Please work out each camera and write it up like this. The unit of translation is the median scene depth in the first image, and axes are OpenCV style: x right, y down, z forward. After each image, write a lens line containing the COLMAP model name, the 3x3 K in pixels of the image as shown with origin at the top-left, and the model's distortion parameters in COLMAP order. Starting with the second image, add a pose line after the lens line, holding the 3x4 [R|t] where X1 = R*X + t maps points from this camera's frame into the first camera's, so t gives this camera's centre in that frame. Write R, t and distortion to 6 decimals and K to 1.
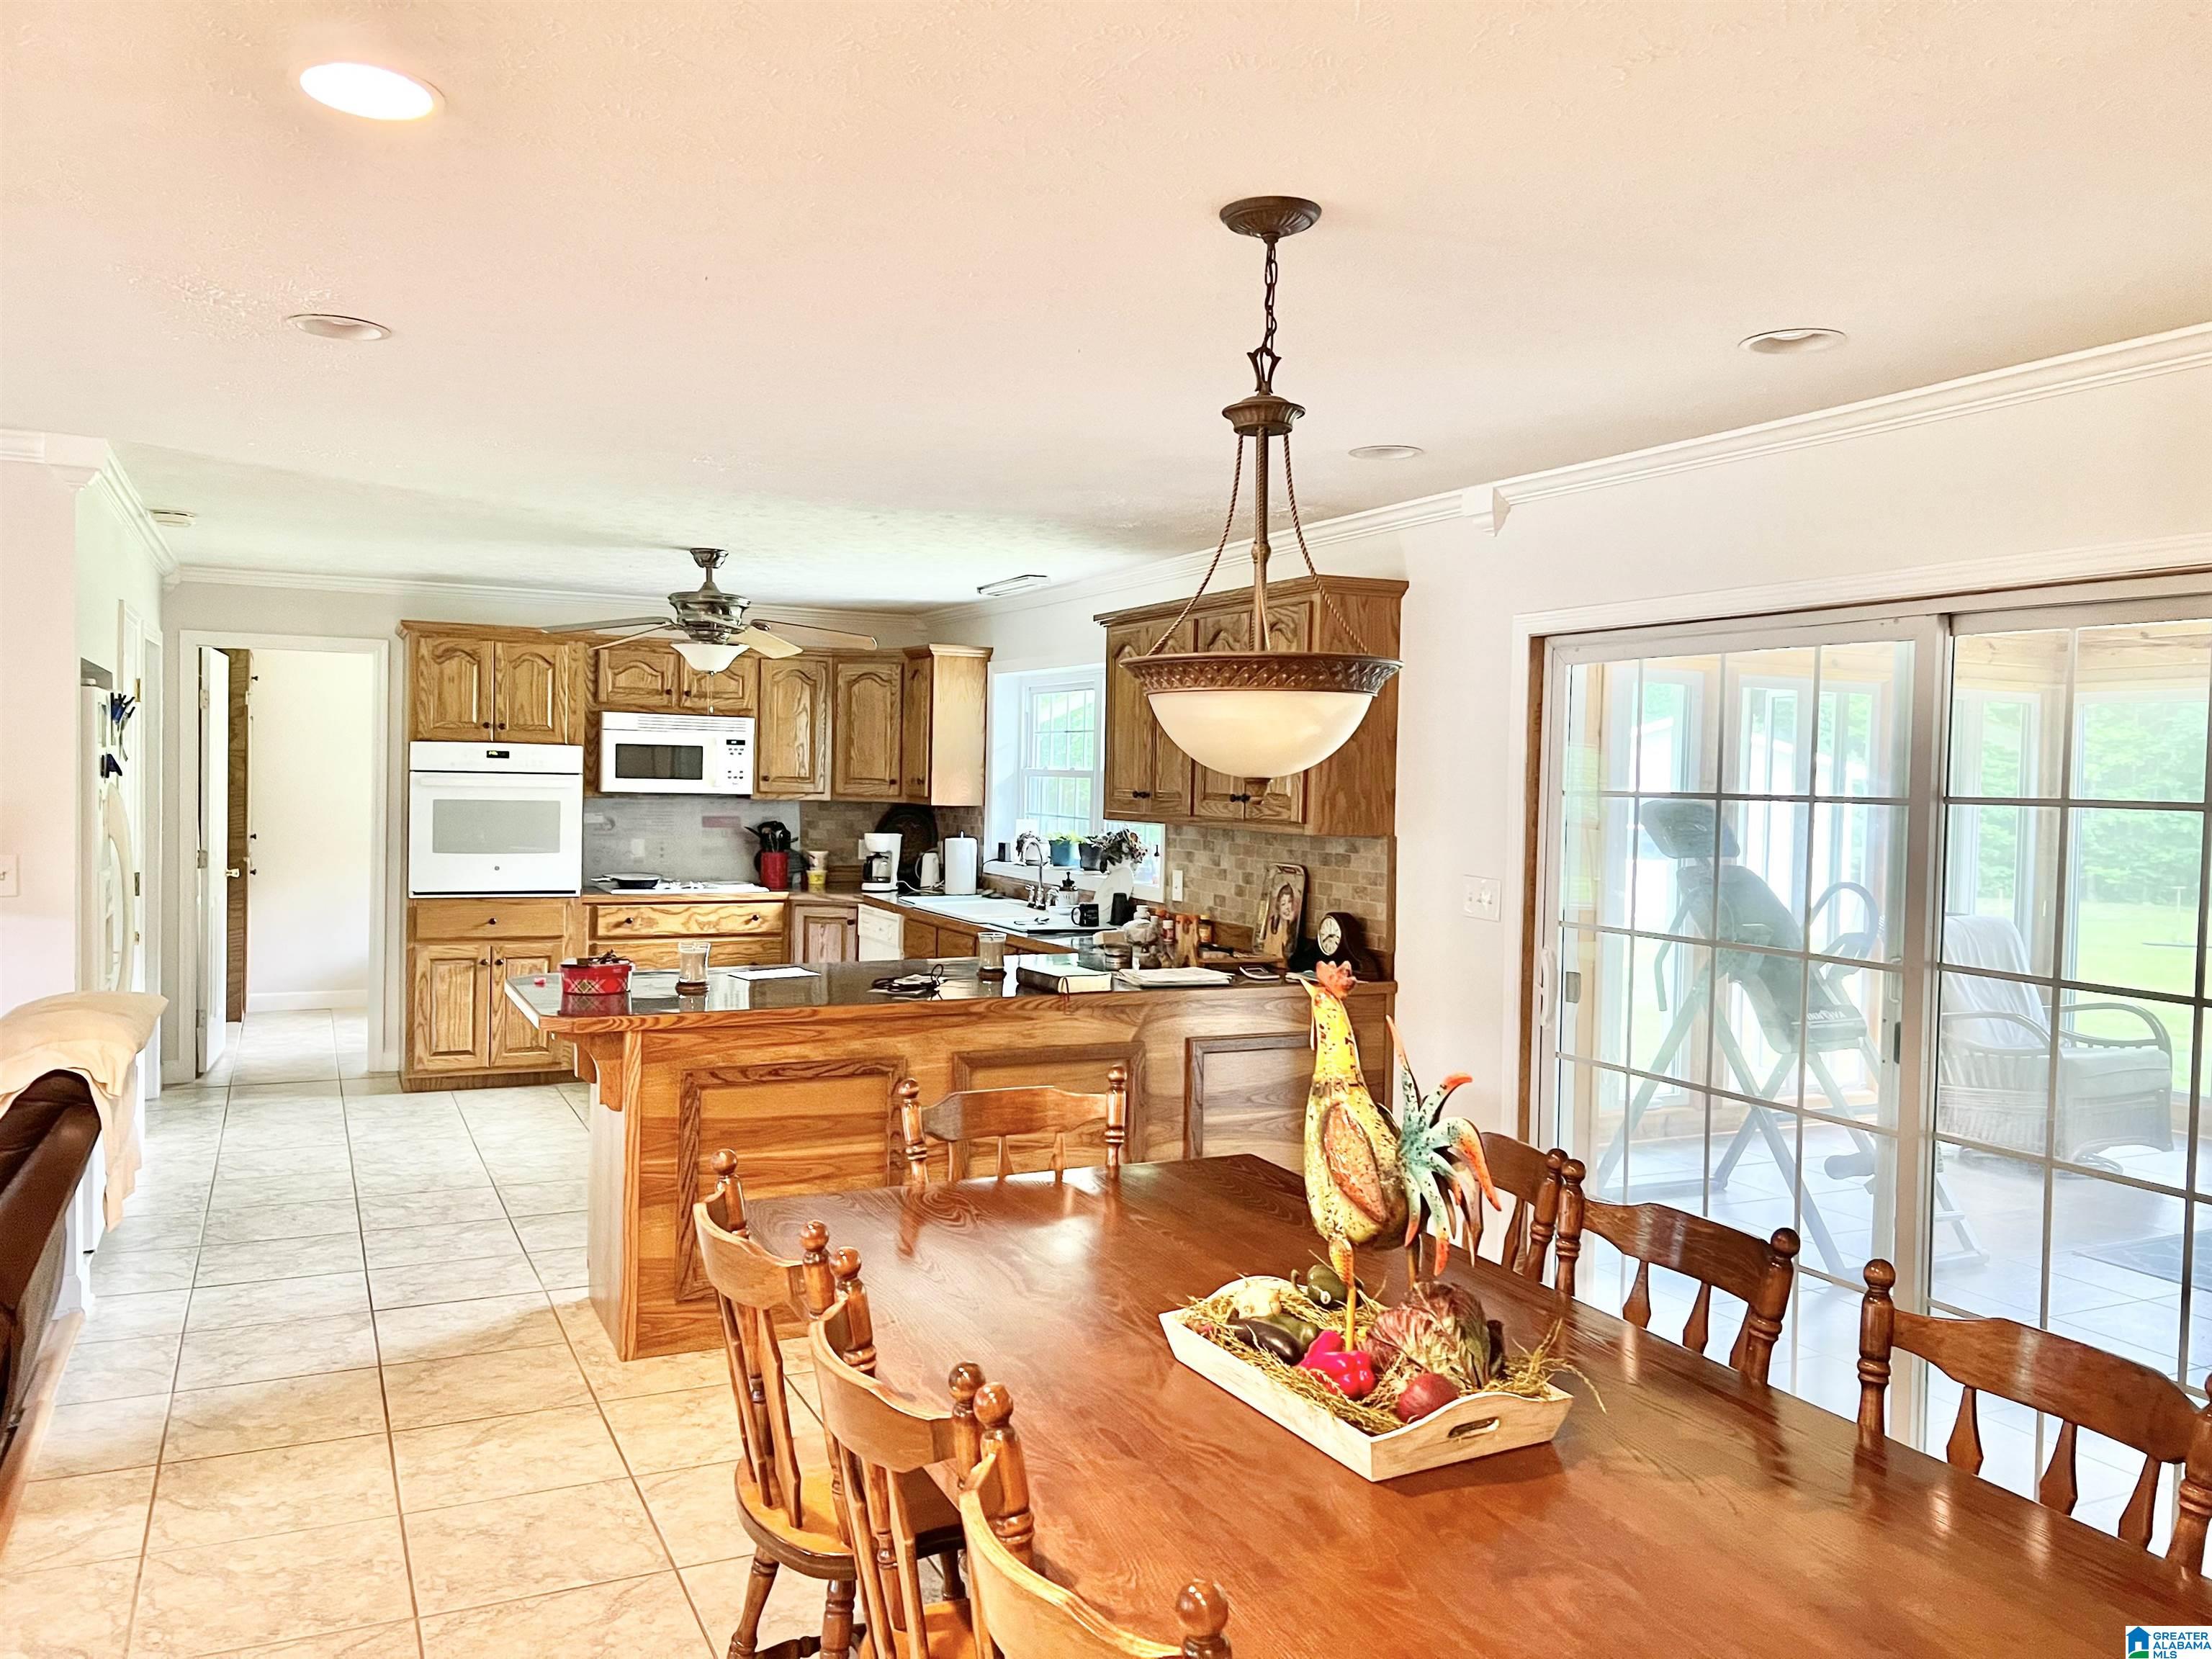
lens RADIAL K [[1662.5, 0, 1103.8], [0, 1662.5, 819.2], [0, 0, 1]] dist [0.010757, -0.015097]
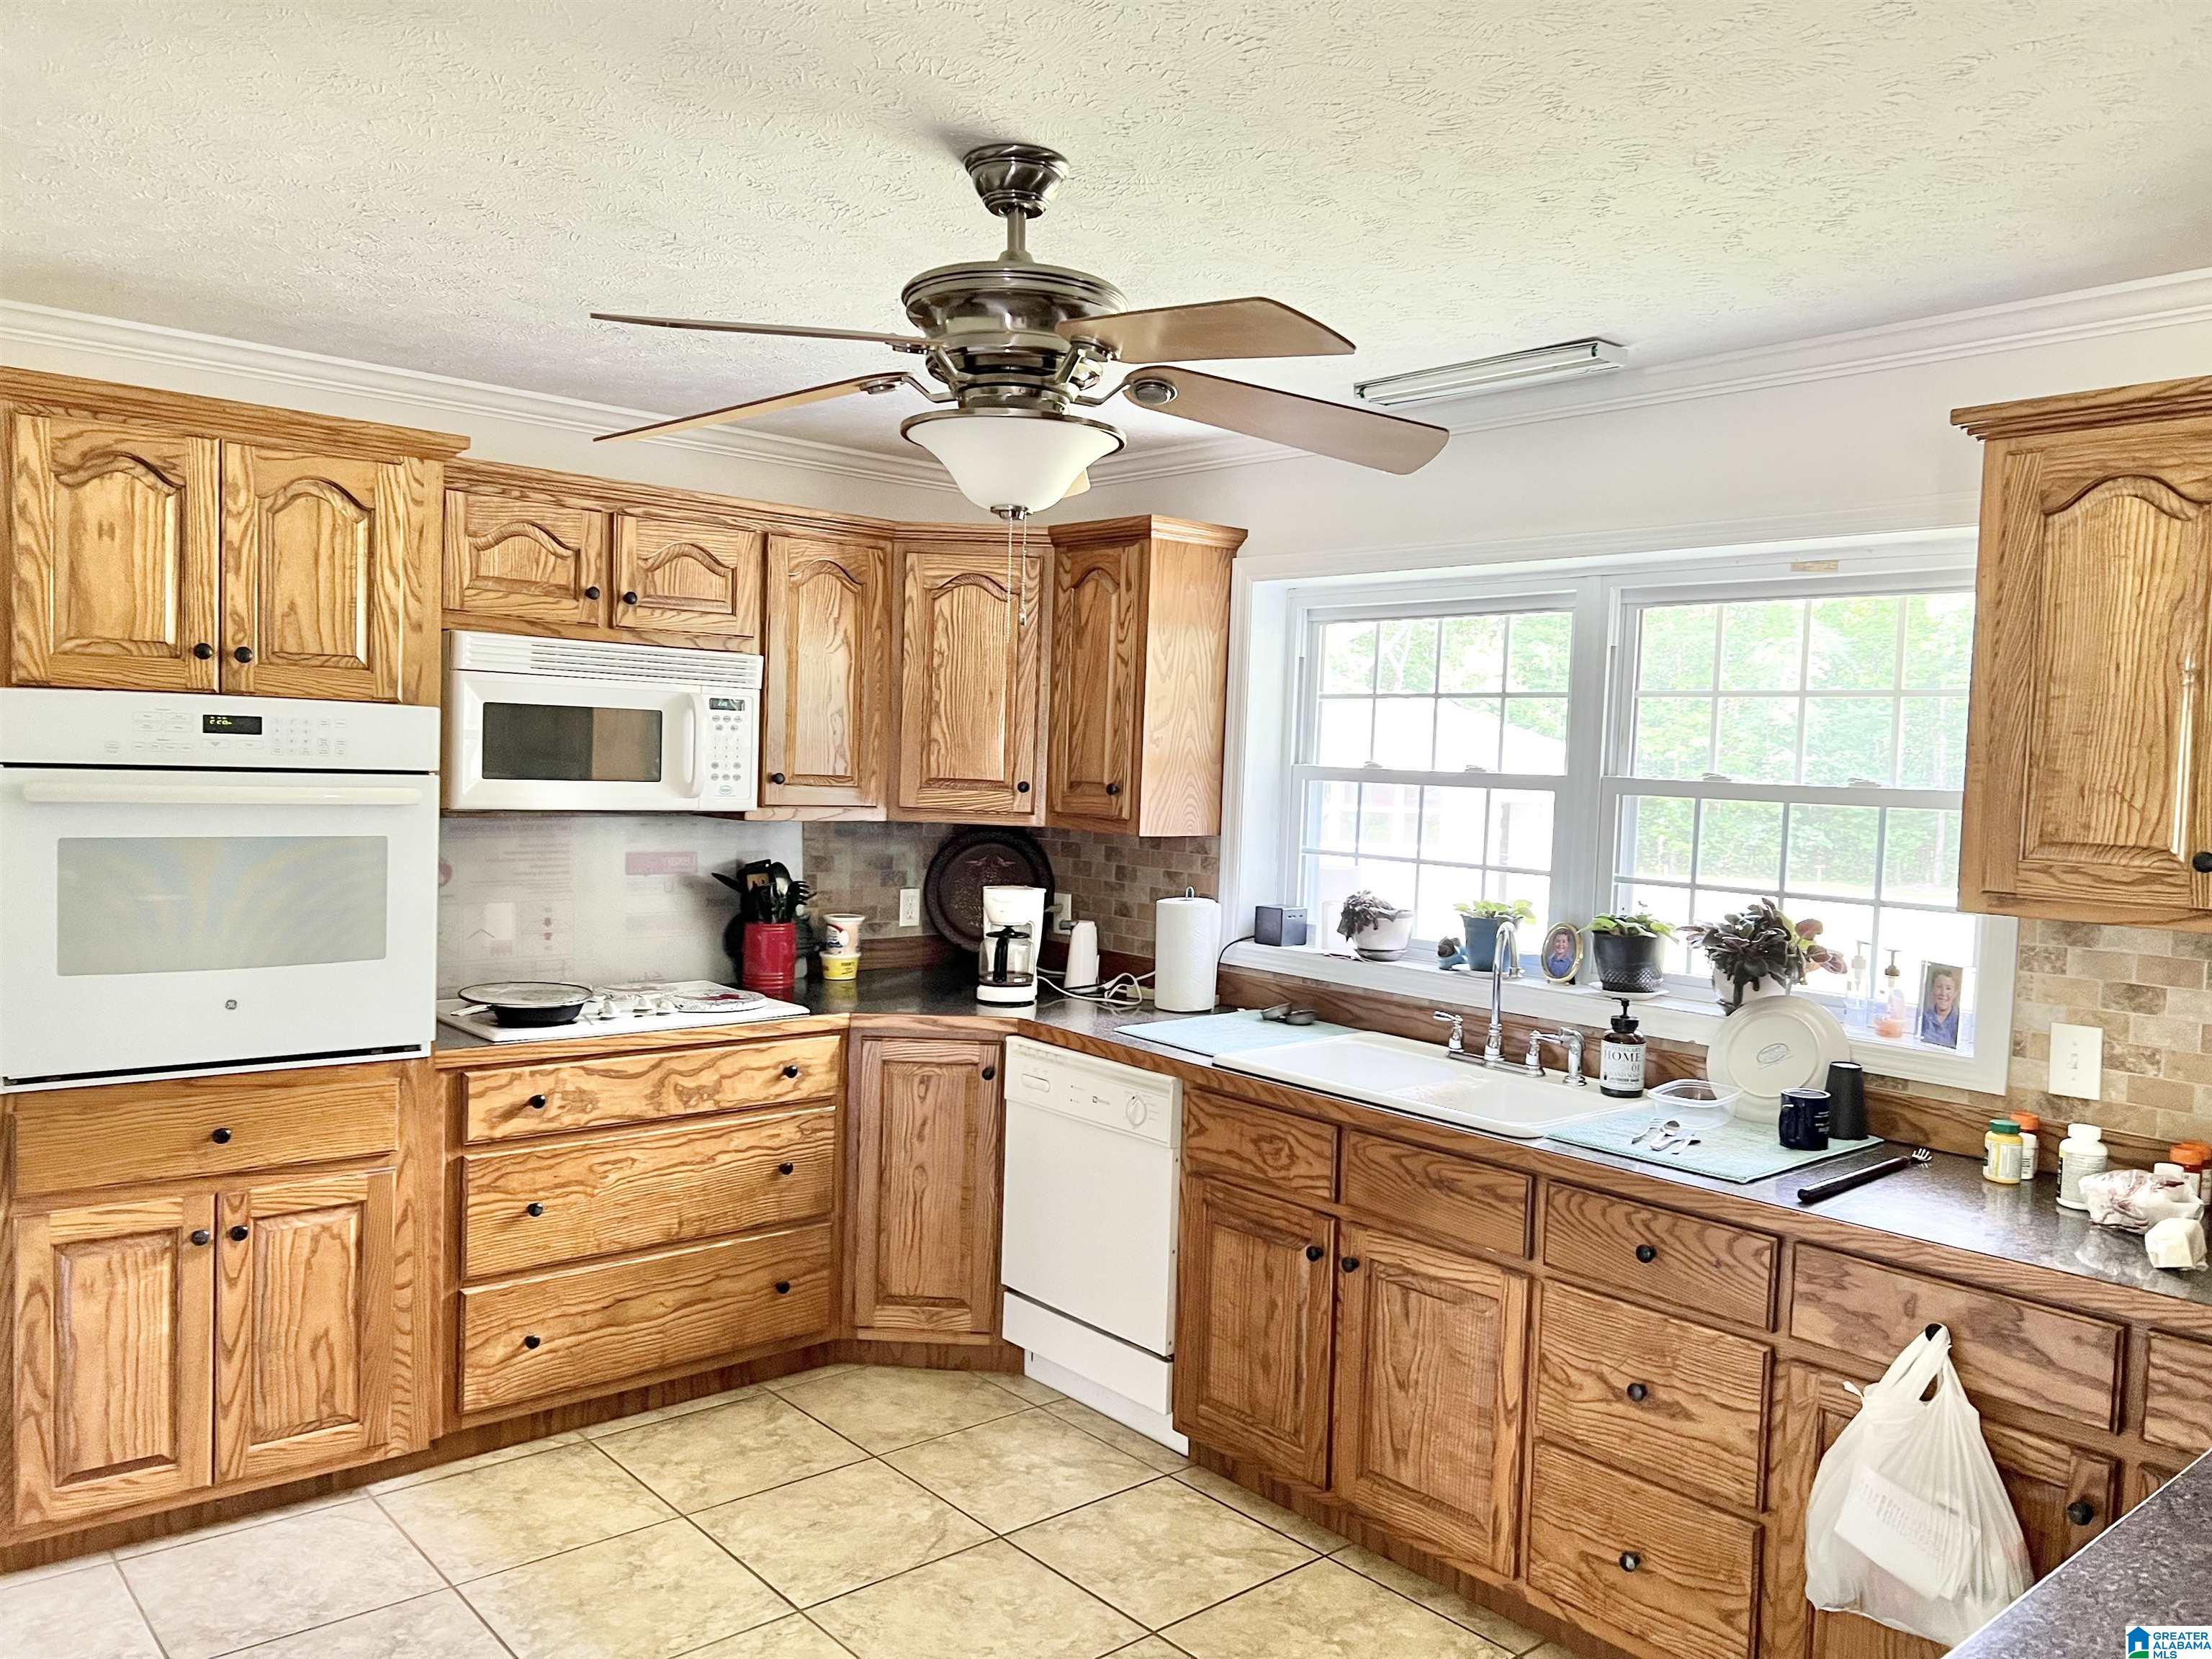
lens RADIAL K [[1662.5, 0, 1108.4], [0, 1662.5, 844.3], [0, 0, 1]] dist [0.010757, -0.015097]
pose [[0.967277, -0.003334, 0.253701, -0.244031], [-0.005213, 0.999441, 0.033009, -0.022784], [-0.253670, -0.033251, 0.966719, 0.518883]]
